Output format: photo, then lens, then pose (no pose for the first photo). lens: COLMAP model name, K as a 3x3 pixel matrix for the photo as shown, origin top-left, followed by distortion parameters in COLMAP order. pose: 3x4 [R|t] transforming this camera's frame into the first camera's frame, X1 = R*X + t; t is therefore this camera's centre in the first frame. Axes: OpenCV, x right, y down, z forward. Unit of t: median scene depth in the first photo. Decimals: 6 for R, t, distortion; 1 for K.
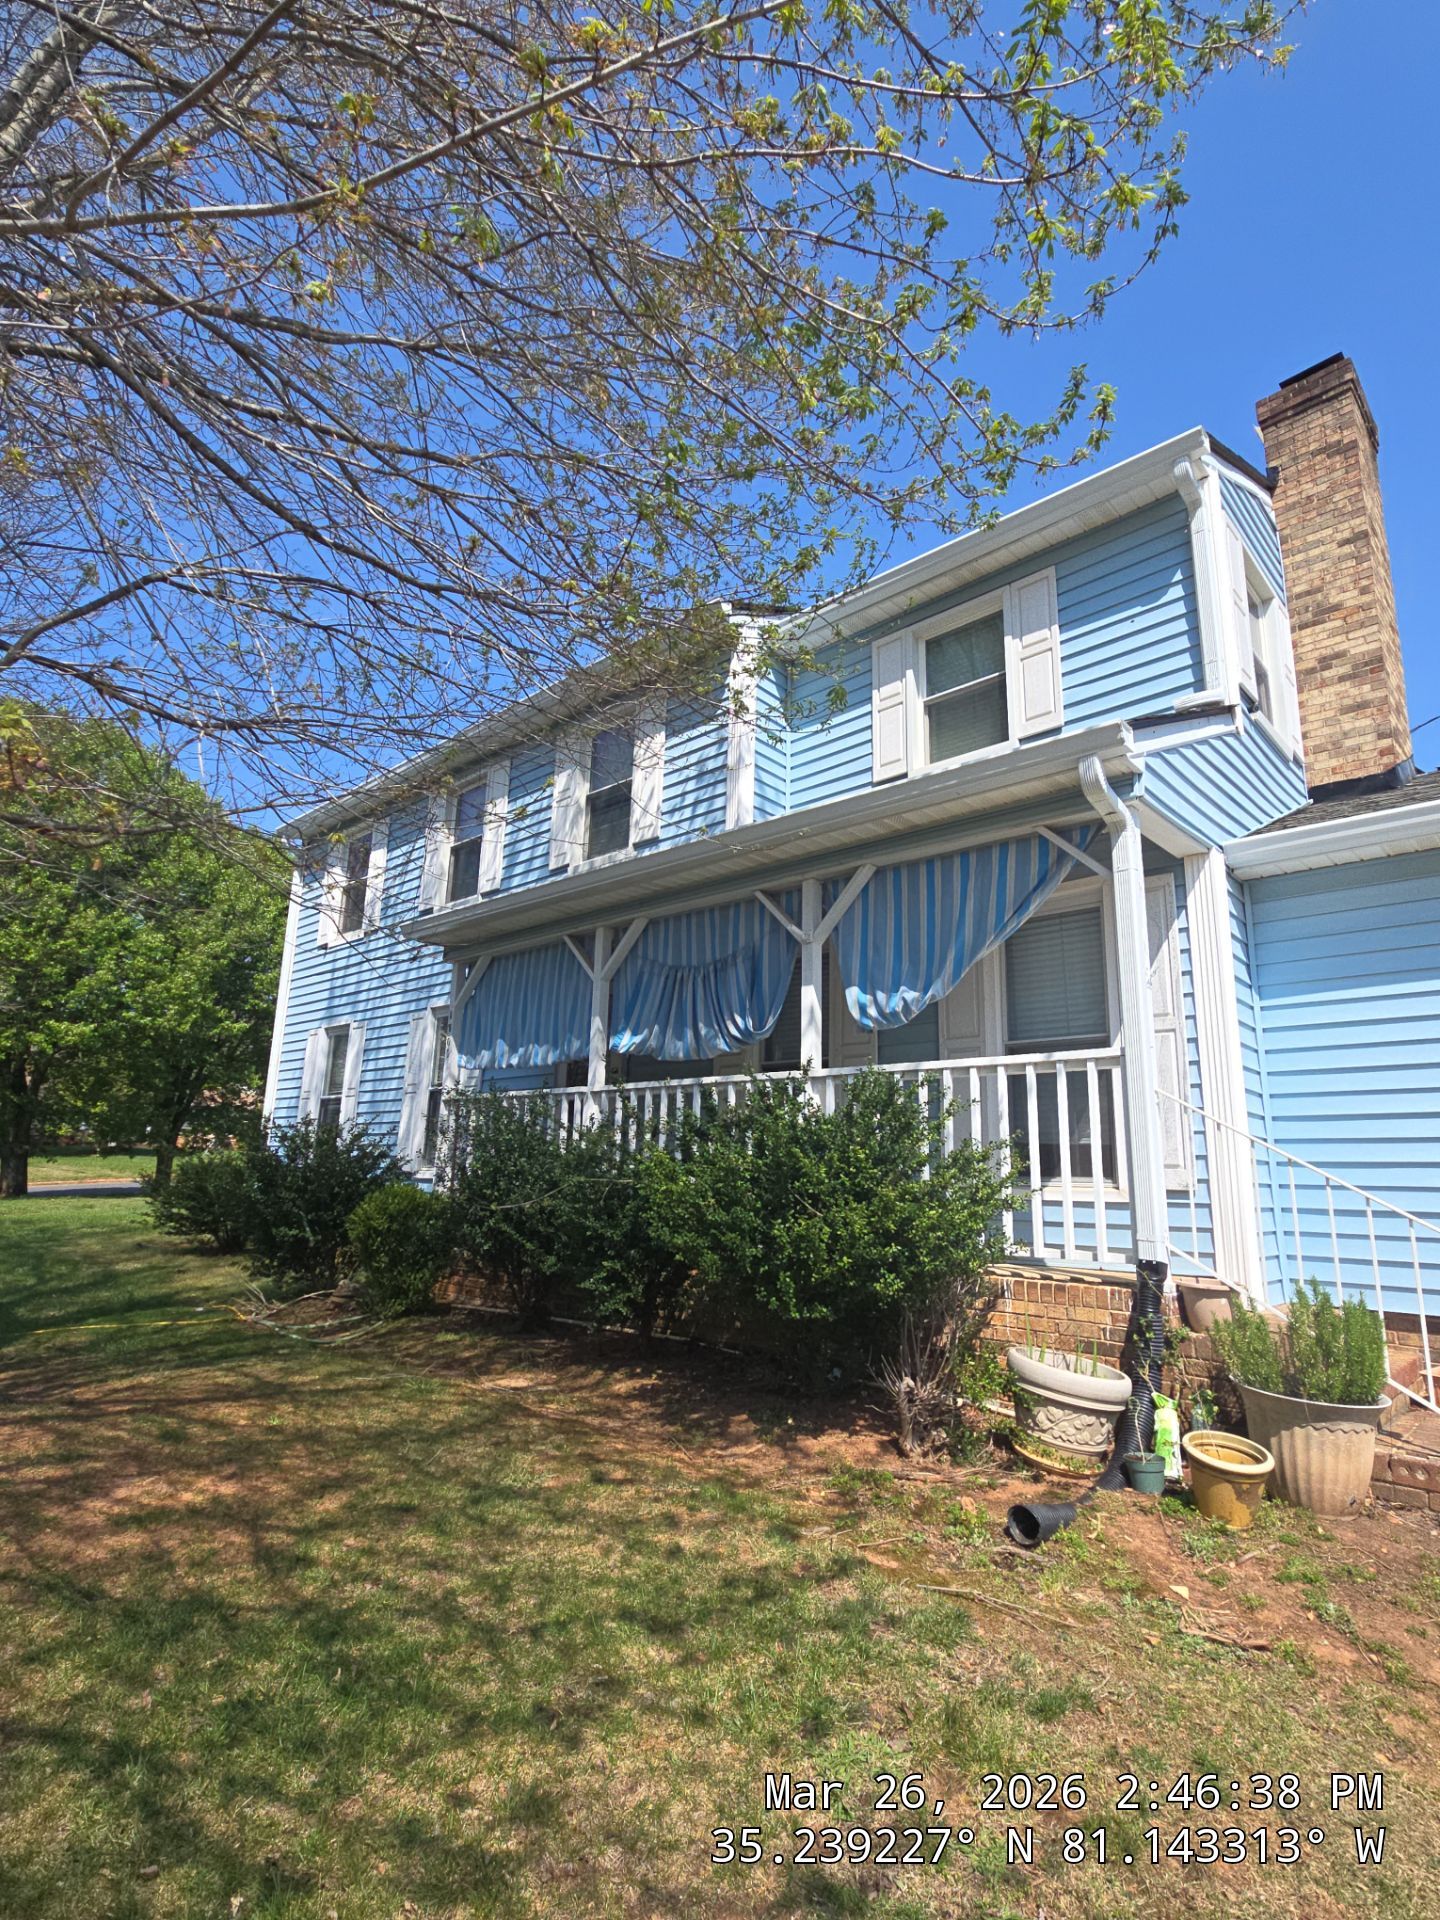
lens RADIAL K [[974.0, 0, 720.0], [0, 974.0, 960.0], [0, 0, 1]] dist [0.023650, -0.000219]
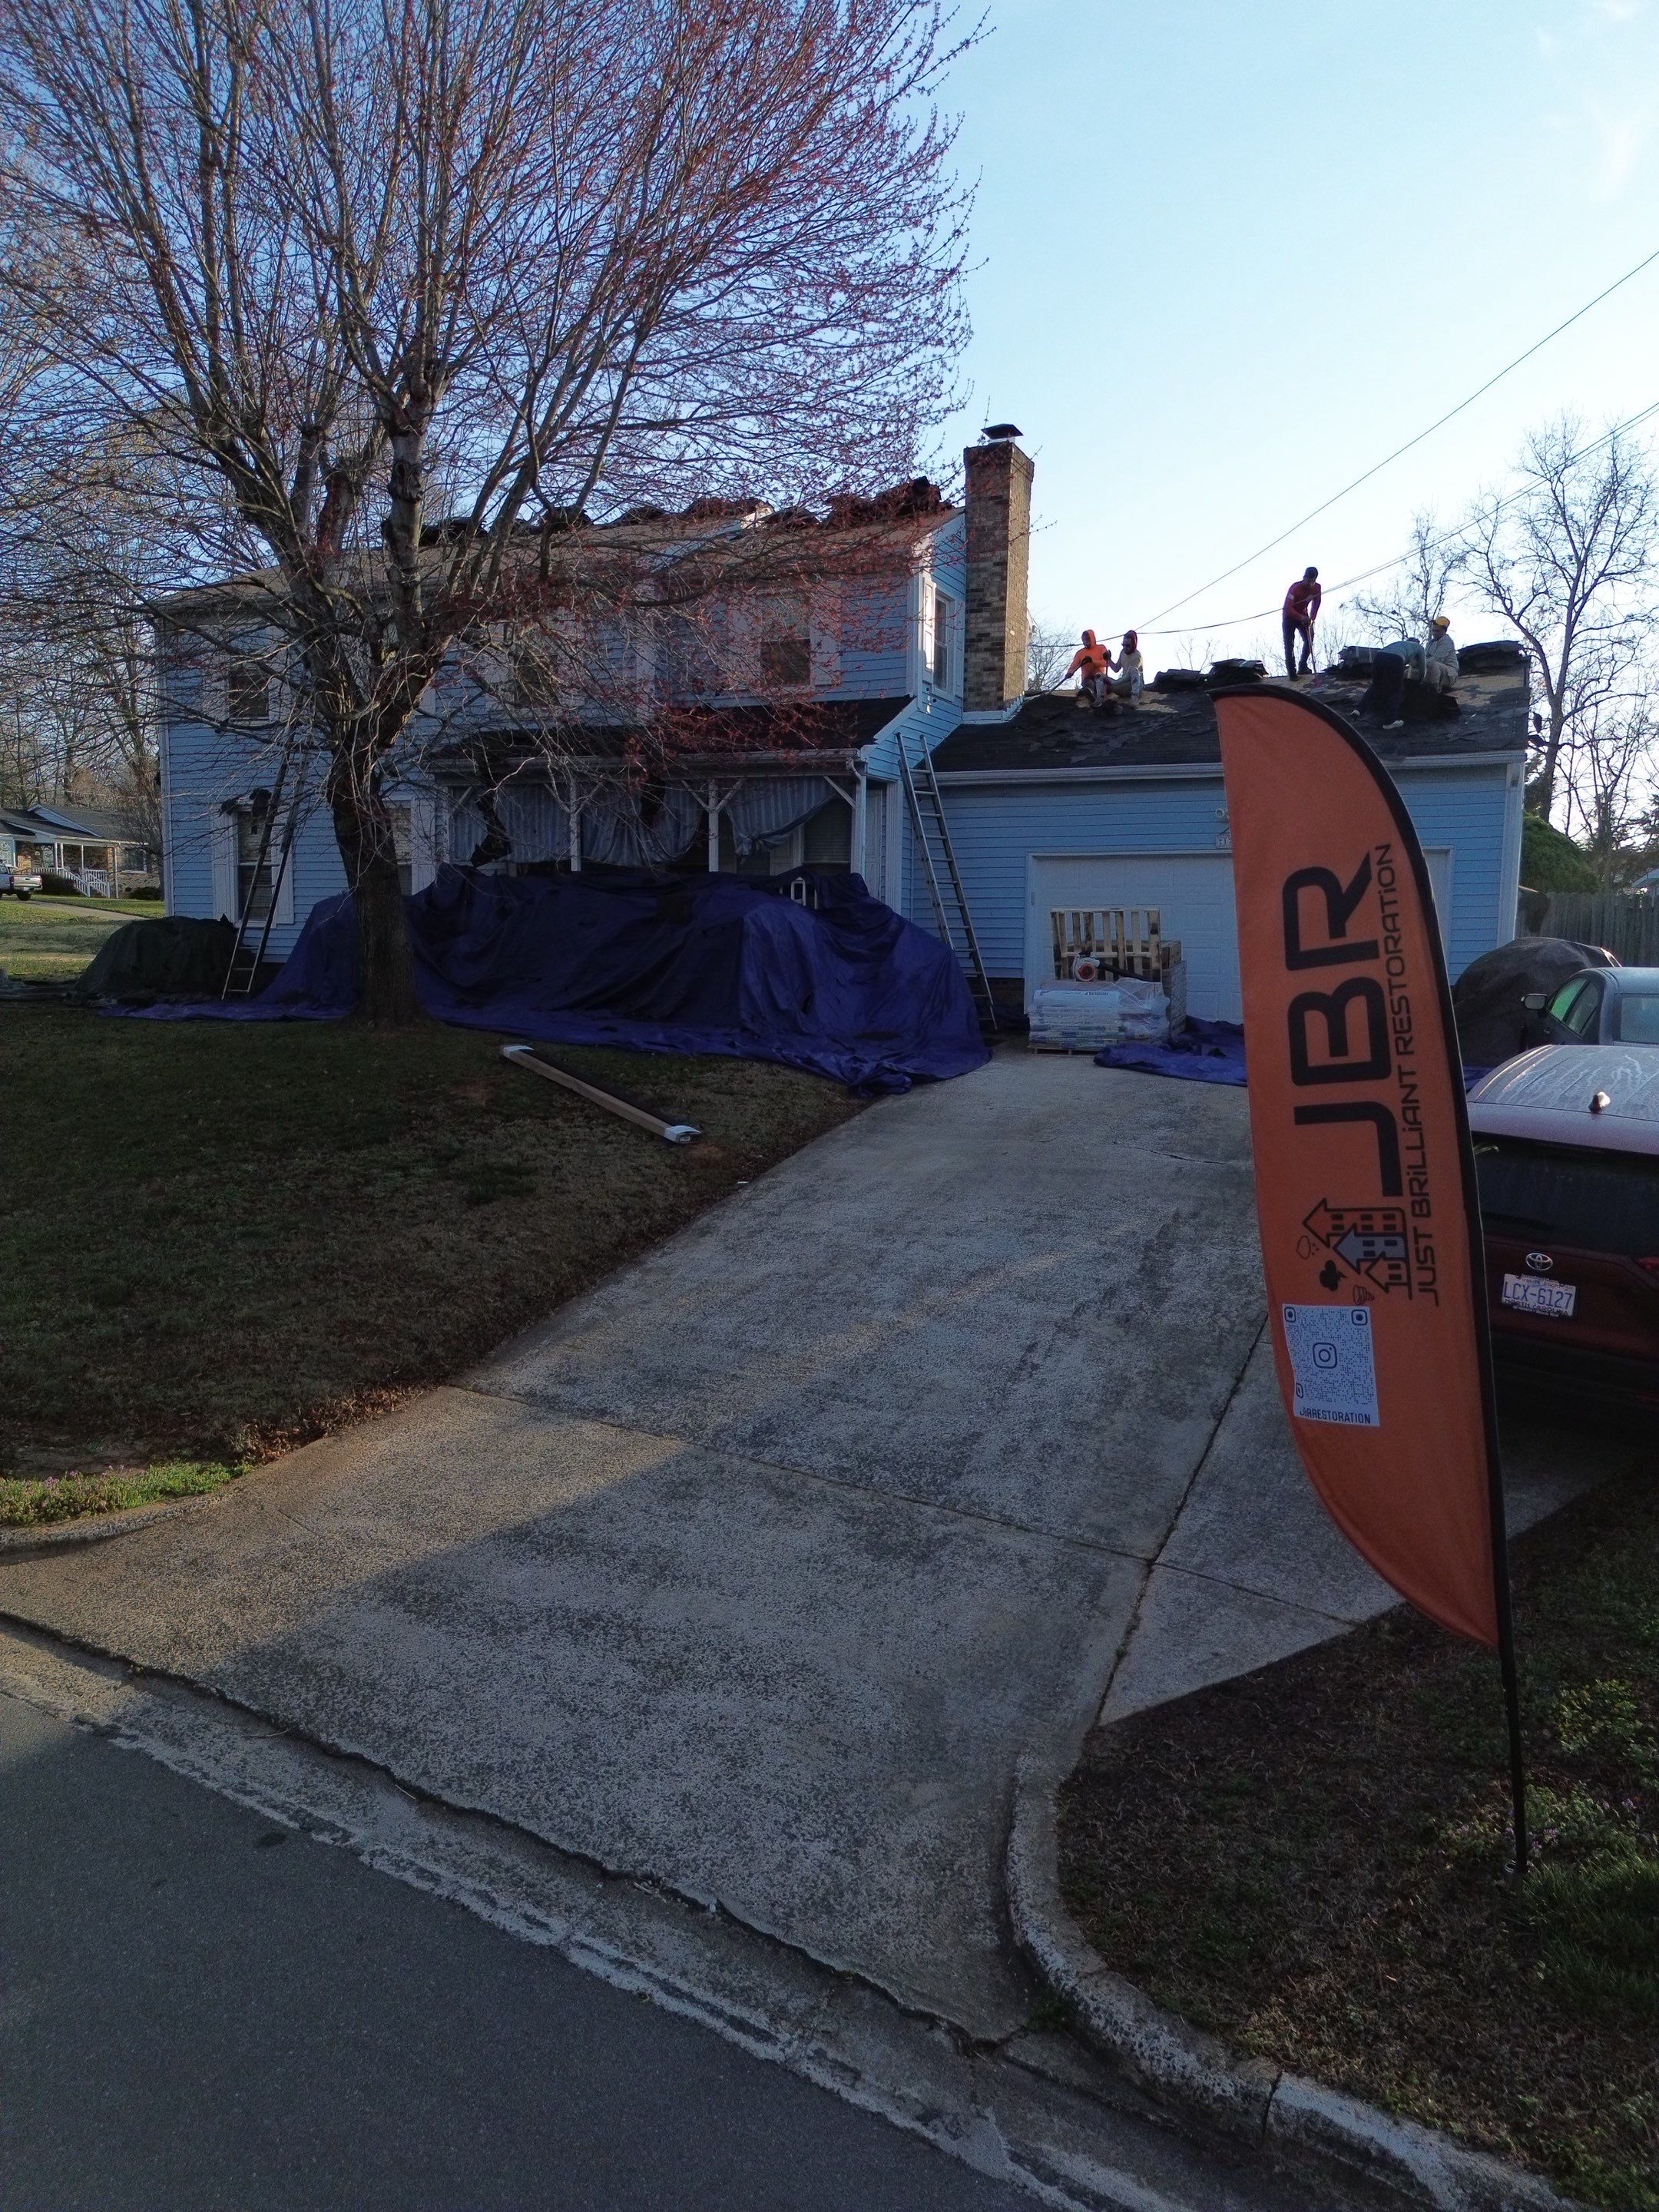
lens RADIAL K [[1562.7, 0, 837.2], [0, 1562.7, 1086.7], [0, 0, 1]] dist [0.048600, -0.005222]
pose [[0.943558, -0.051107, 0.327242, -0.815045], [-0.055622, 0.949541, 0.308672, -0.526428], [-0.326505, -0.309452, 0.893104, -2.308624]]
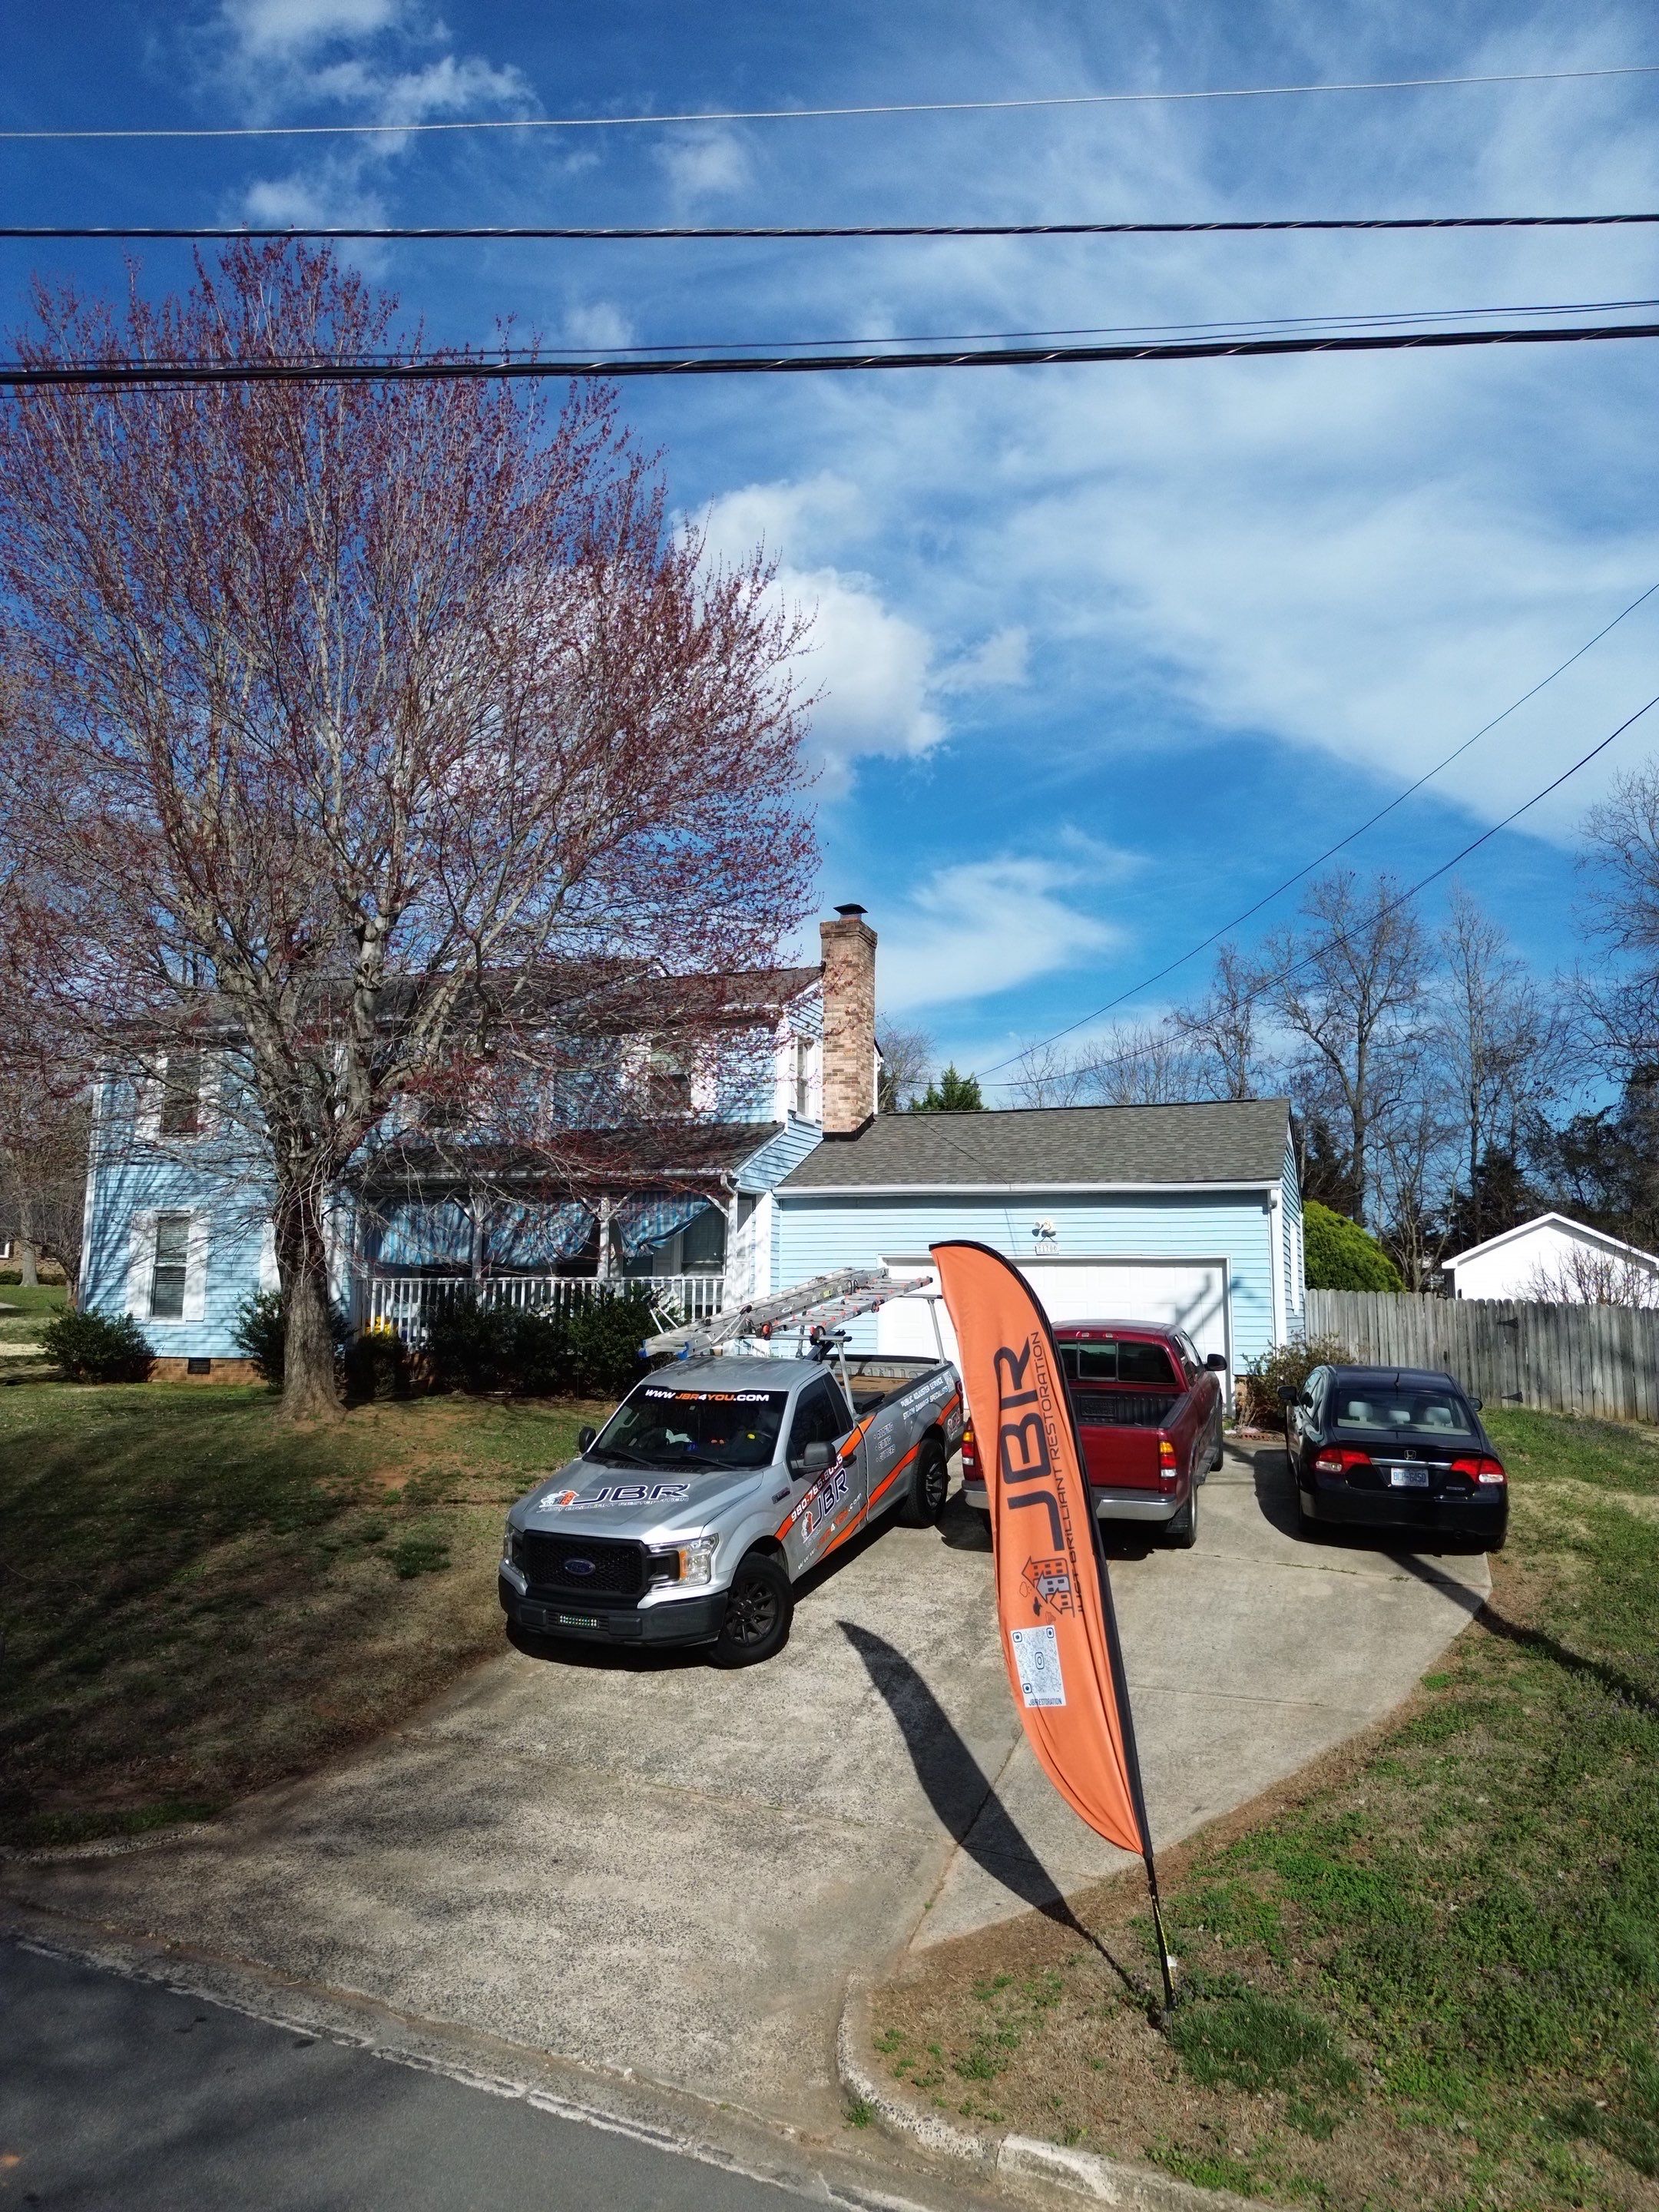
lens RADIAL K [[1562.7, 0, 837.2], [0, 1562.7, 1086.7], [0, 0, 1]] dist [0.048600, -0.005222]
pose [[0.912903, 0.035638, 0.406617, -0.987101], [-0.069986, 0.995095, 0.069913, -0.675480], [-0.402131, -0.092281, 0.910920, -2.736772]]
